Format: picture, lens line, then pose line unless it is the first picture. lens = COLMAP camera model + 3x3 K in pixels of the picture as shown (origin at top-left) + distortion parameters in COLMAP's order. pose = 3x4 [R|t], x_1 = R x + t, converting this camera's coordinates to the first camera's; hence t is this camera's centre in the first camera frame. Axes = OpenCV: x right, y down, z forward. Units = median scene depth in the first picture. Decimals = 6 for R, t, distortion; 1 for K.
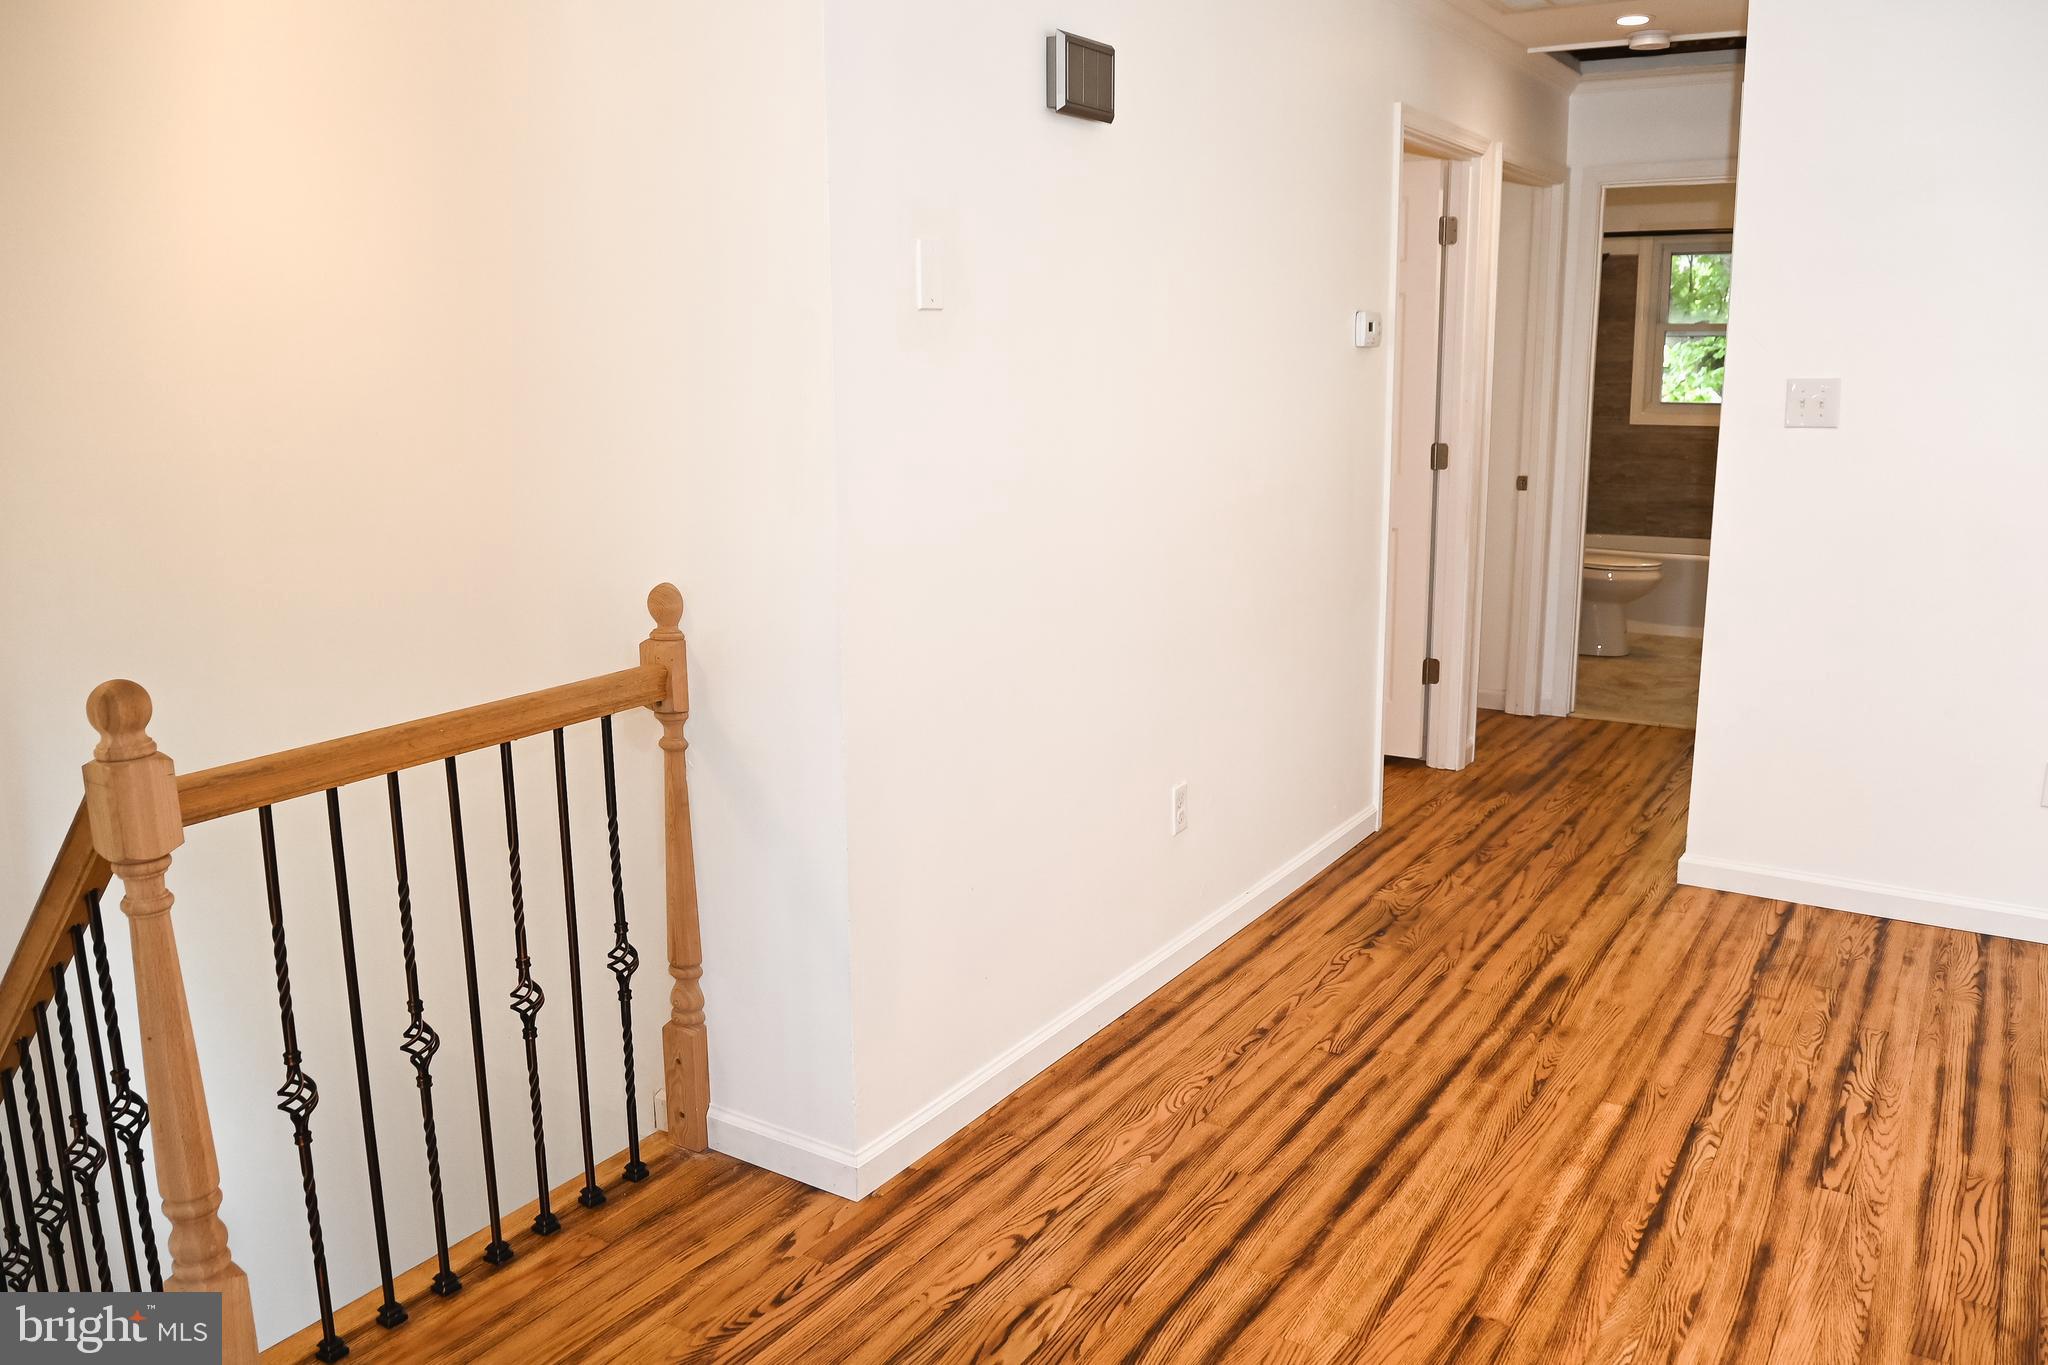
lens RADIAL K [[1575.9, 0, 1024.0], [0, 1575.9, 682.5], [0, 0, 1]] dist [-0.035989, -0.003655]
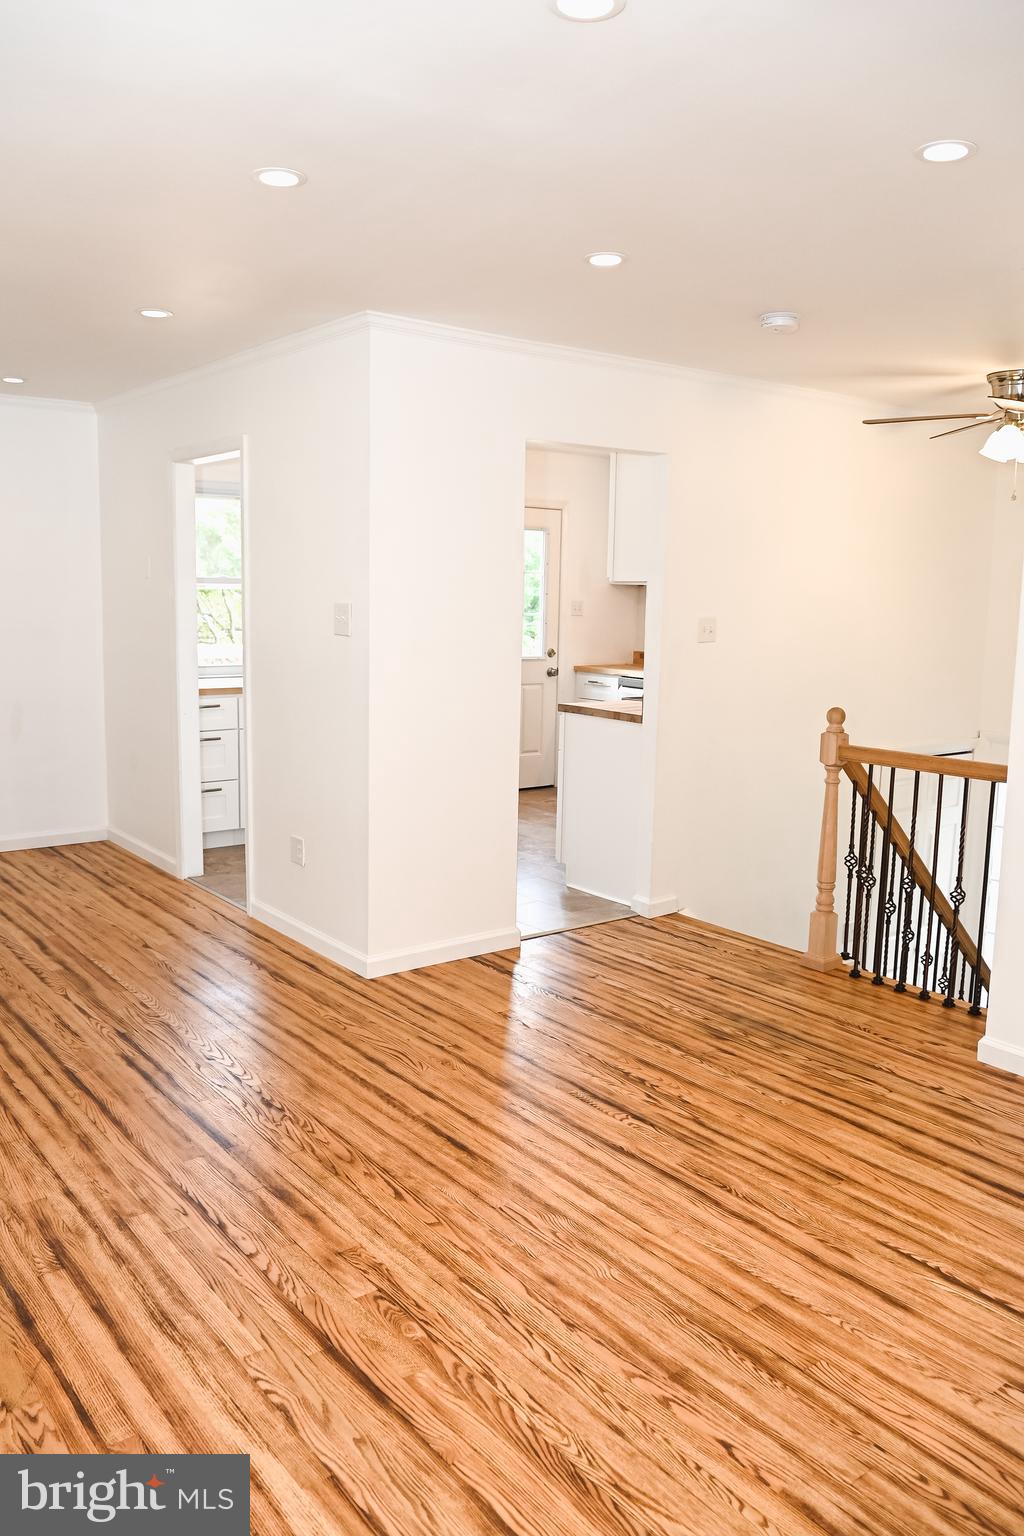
lens RADIAL K [[1181.9, 0, 497.0], [0, 1181.9, 770.7], [0, 0, 1]] dist [-0.035989, -0.003655]
pose [[-0.358440, 0.136783, -0.923478, 1.366759], [-0.205492, 0.953386, 0.220972, -0.191648], [0.910656, 0.268972, -0.313624, 0.841698]]
